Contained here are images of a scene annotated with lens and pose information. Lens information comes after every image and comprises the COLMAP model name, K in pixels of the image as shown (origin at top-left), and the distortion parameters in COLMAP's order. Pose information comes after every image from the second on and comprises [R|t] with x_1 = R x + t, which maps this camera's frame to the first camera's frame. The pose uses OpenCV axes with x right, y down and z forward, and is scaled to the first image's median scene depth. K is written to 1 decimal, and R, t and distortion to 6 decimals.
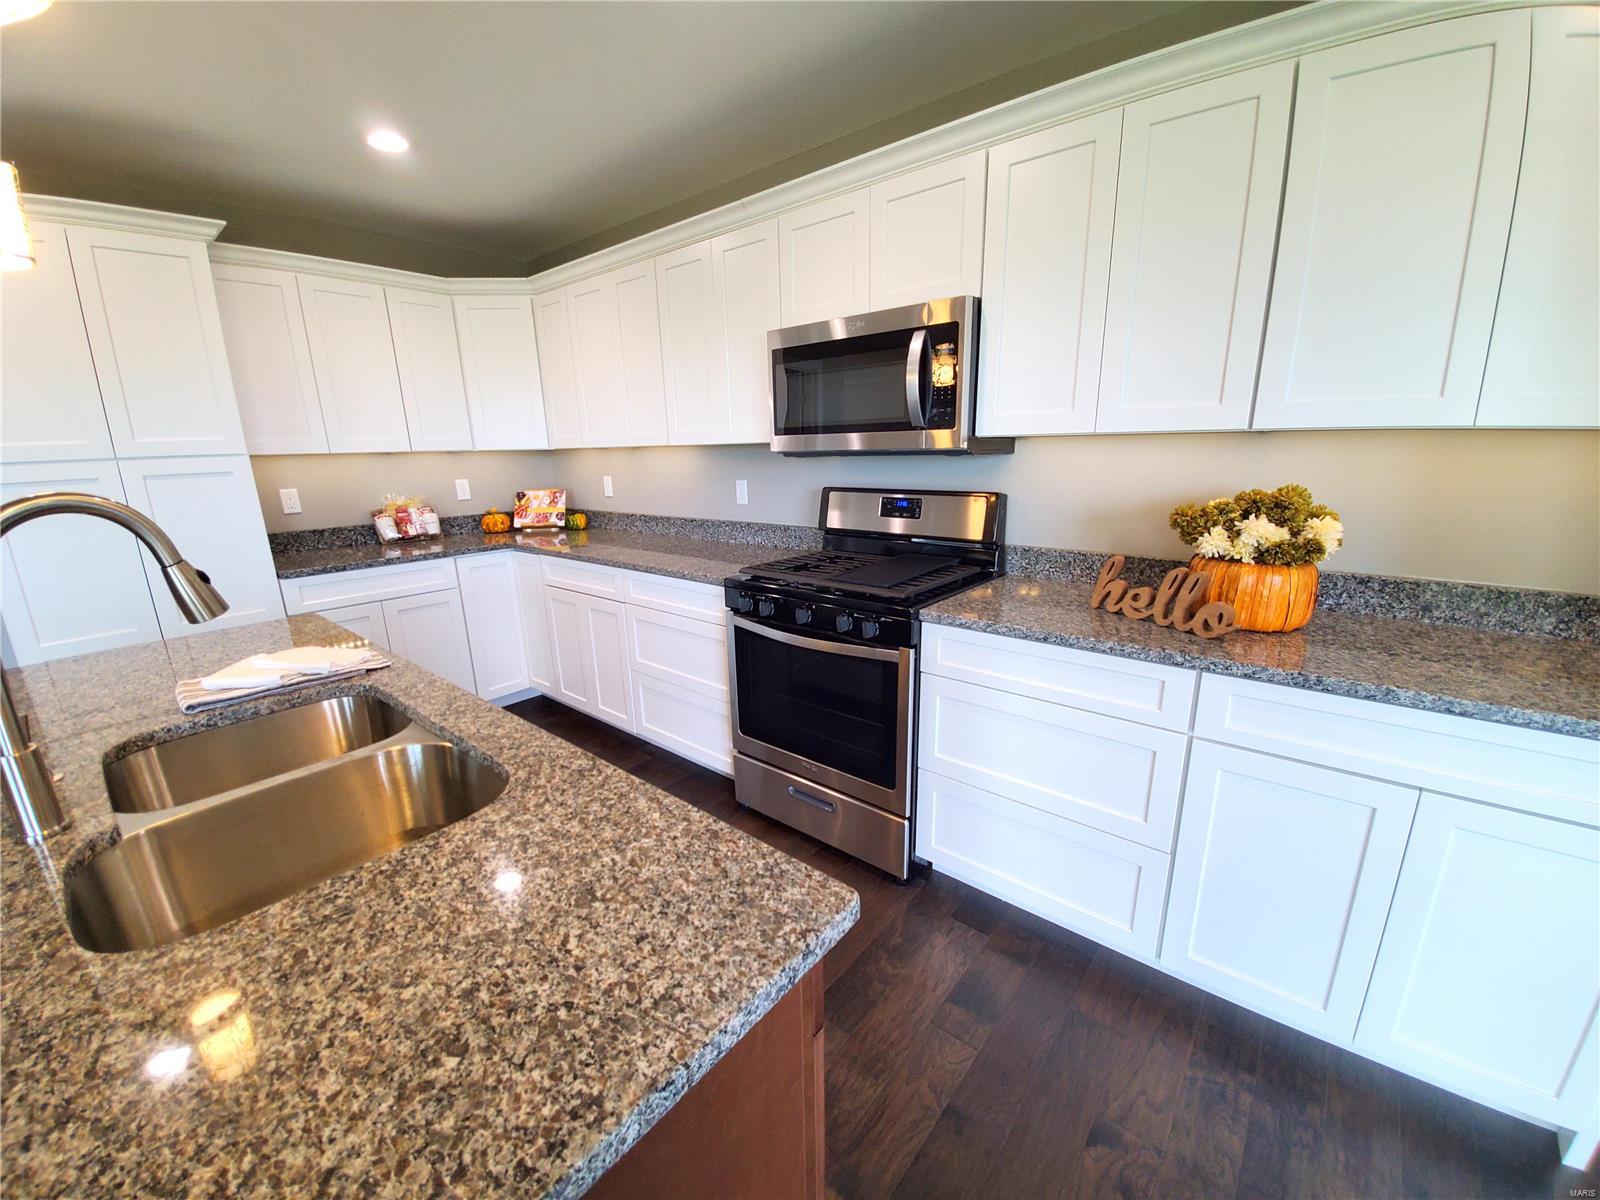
lens RADIAL K [[629.1, 0, 805.3], [0, 629.1, 607.7], [0, 0, 1]] dist [0.006540, -0.014739]
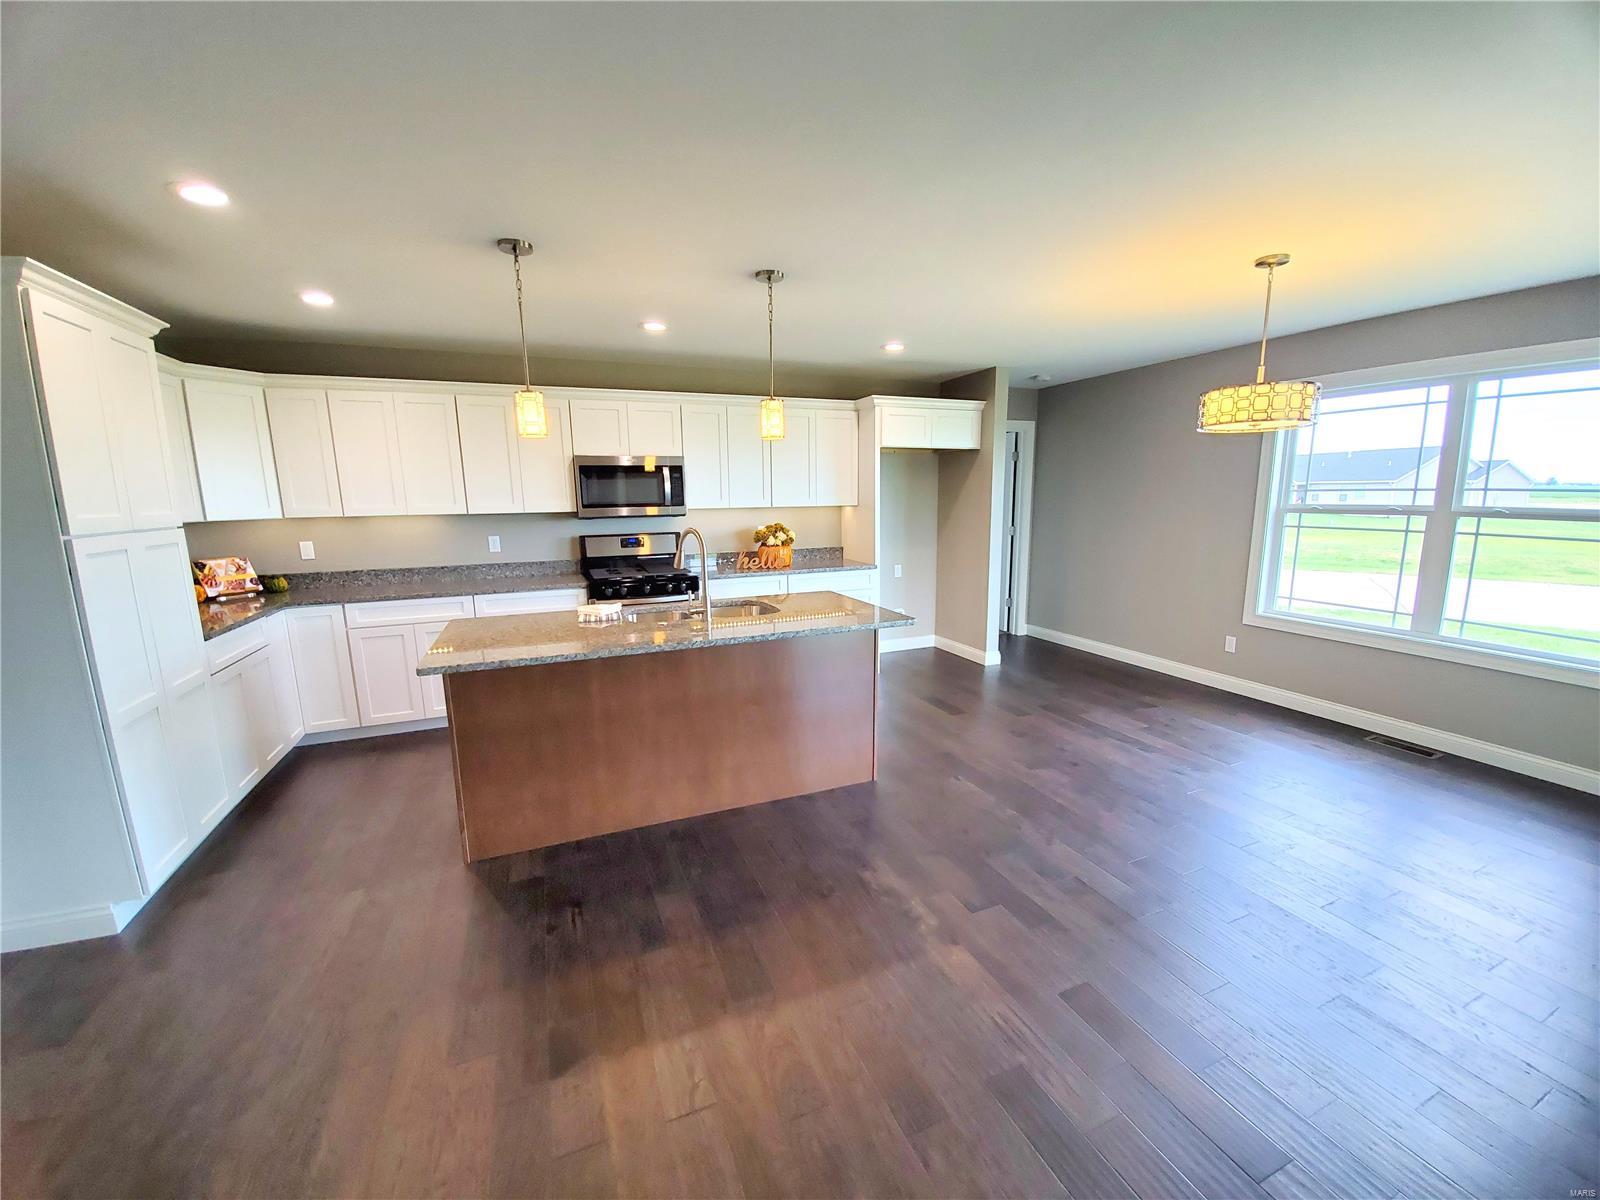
lens RADIAL K [[629.1, 0, 805.3], [0, 629.1, 607.7], [0, 0, 1]] dist [0.006540, -0.014739]
pose [[0.466141, -0.137179, 0.874011, -1.120660], [0.225117, 0.973780, 0.032775, 0.085920], [-0.855590, 0.181478, 0.484800, -0.349099]]
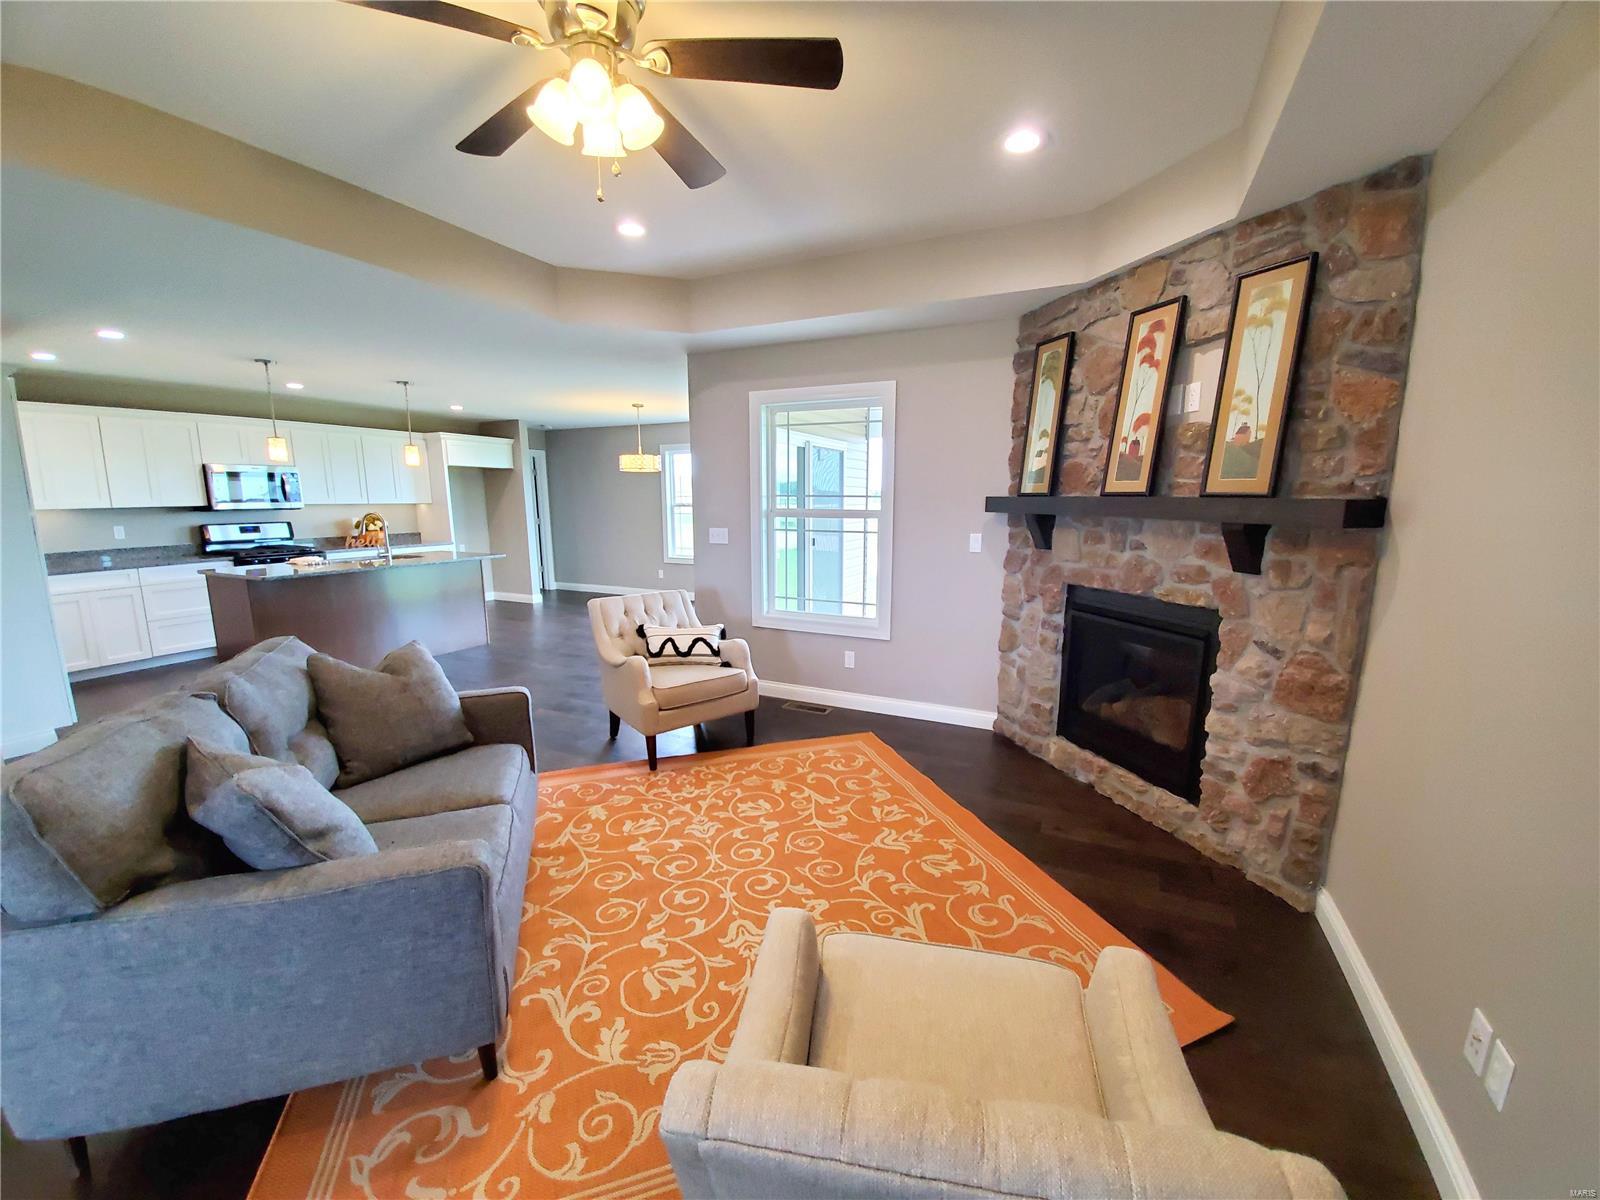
lens RADIAL K [[629.1, 0, 805.3], [0, 629.1, 607.7], [0, 0, 1]] dist [0.006540, -0.014739]
pose [[-0.246998, -0.138684, 0.959041, -2.439058], [0.250817, 0.946828, 0.201515, 0.170392], [-0.935993, 0.290318, -0.199080, -0.476802]]
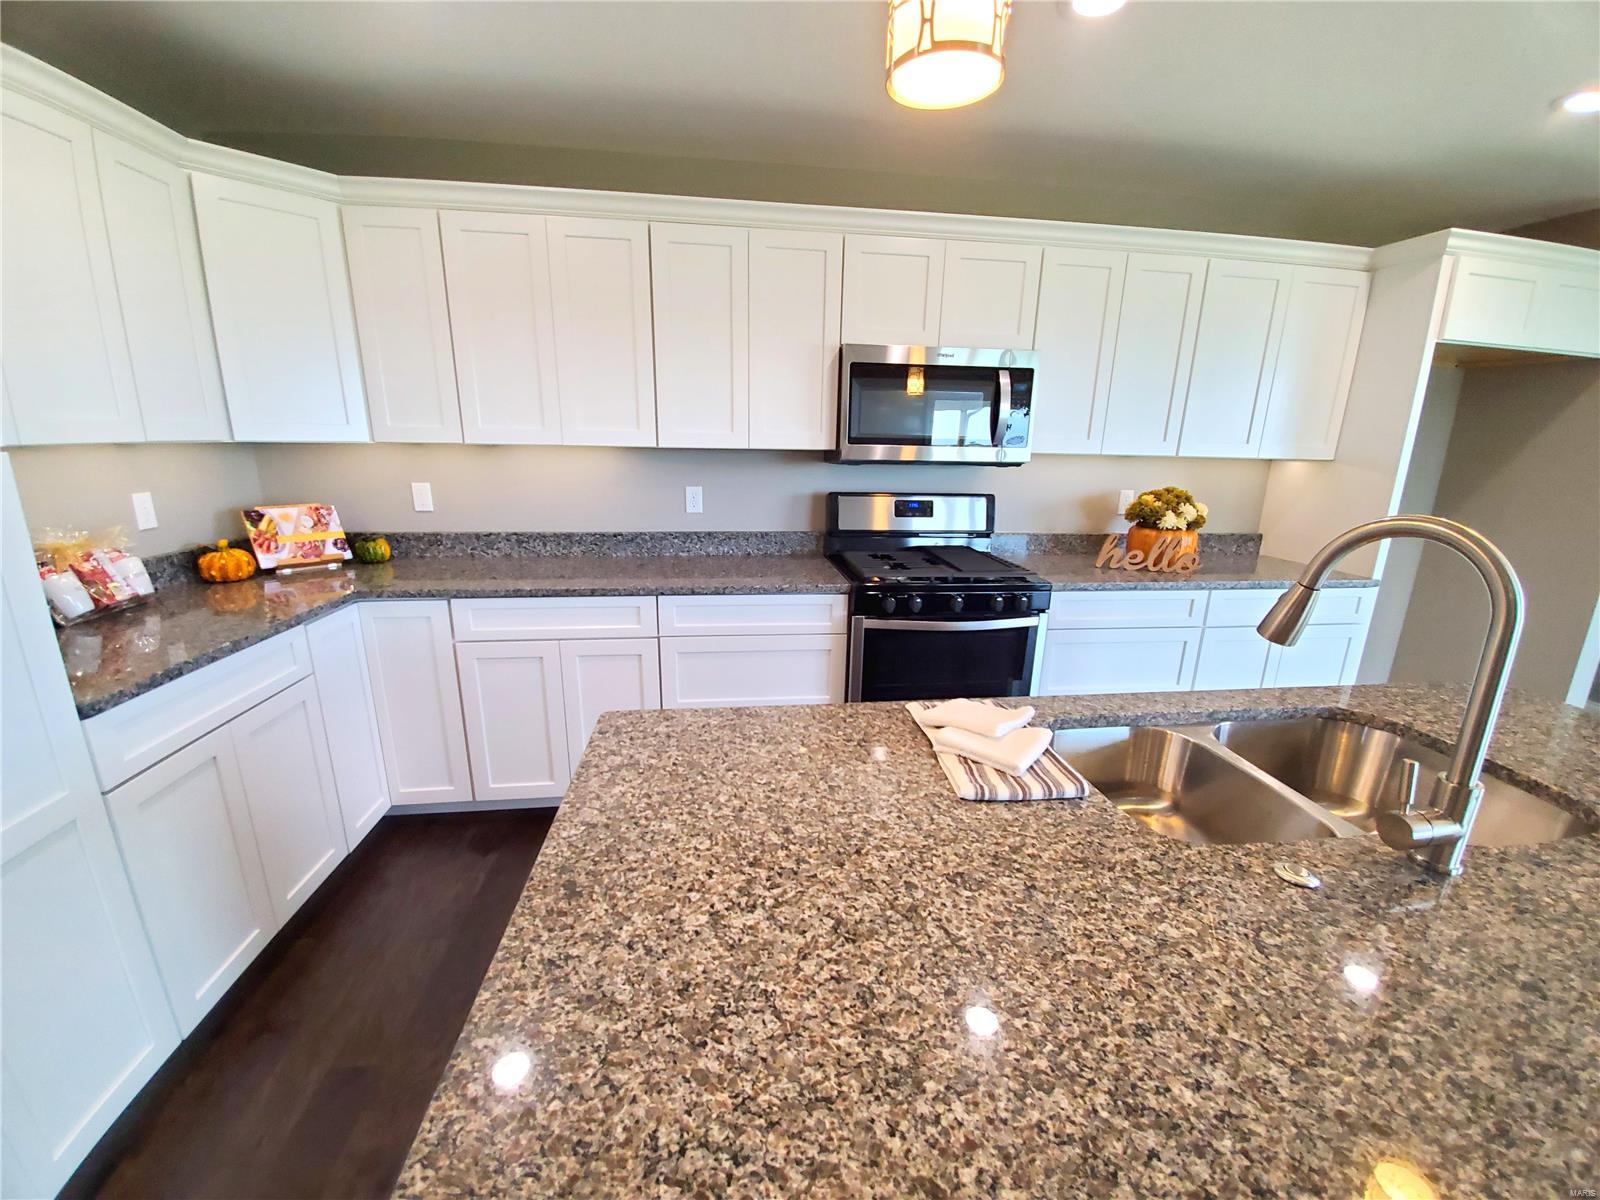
lens RADIAL K [[629.1, 0, 805.3], [0, 629.1, 607.7], [0, 0, 1]] dist [0.006540, -0.014739]
pose [[0.683057, -0.149695, 0.714860, -0.684632], [0.149181, 0.986731, 0.064082, -0.065176], [-0.714967, 0.062872, 0.696326, 0.265542]]
